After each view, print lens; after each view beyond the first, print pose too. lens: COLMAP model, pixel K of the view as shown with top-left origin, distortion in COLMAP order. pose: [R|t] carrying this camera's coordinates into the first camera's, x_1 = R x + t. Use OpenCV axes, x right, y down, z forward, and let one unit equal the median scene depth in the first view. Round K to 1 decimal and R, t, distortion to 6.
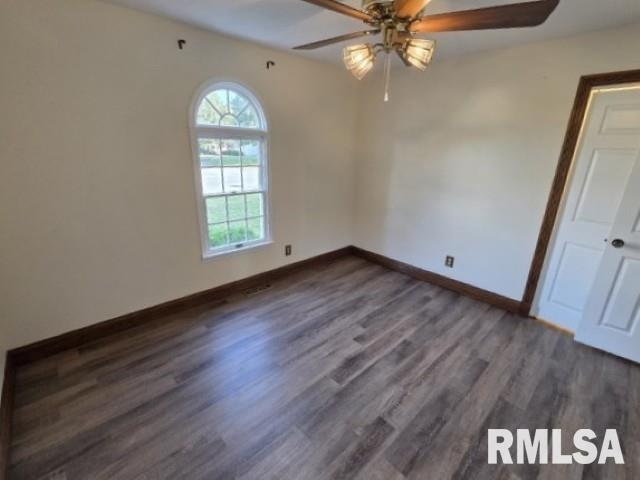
lens RADIAL K [[290.5, 0, 318.3], [0, 290.5, 239.8], [0, 0, 1]] dist [-0.000022, -0.000540]
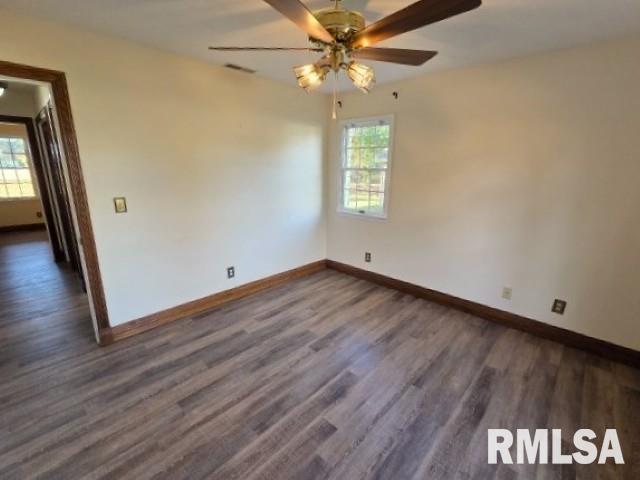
lens RADIAL K [[293.0, 0, 317.9], [0, 293.0, 239.8], [0, 0, 1]] dist [0.000768, -0.000138]
pose [[-0.997689, -0.020290, -0.064852, 0.232345], [-0.051442, 0.849093, 0.525732, -0.435212], [0.044398, 0.527853, -0.848174, 1.434190]]
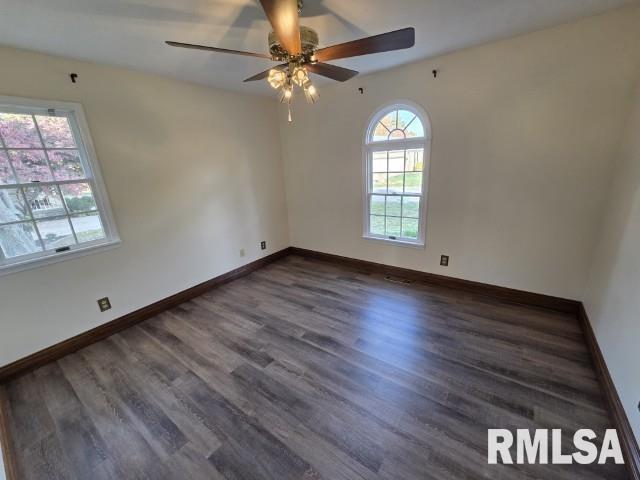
lens RADIAL K [[262.1, 0, 319.6], [0, 262.1, 239.8], [0, 0, 1]] dist [0.000563, -0.000241]
pose [[0.181344, 0.246099, -0.952129, 0.954540], [-0.238557, 0.950272, 0.200183, -0.156537], [0.954047, 0.190835, 0.231035, 0.615251]]
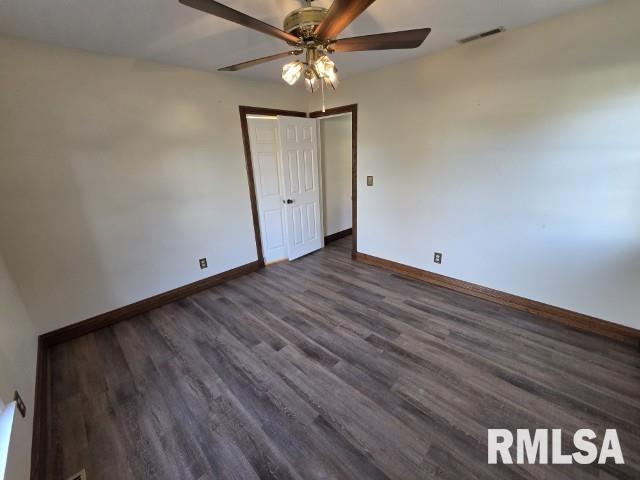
lens RADIAL K [[262.1, 0, 319.6], [0, 262.1, 239.8], [0, 0, 1]] dist [0.000563, -0.000241]
pose [[-0.034093, -0.331050, 0.942997, -0.624906], [0.341210, 0.882997, 0.322323, -0.235234], [-0.939369, 0.332749, 0.082854, 0.708826]]
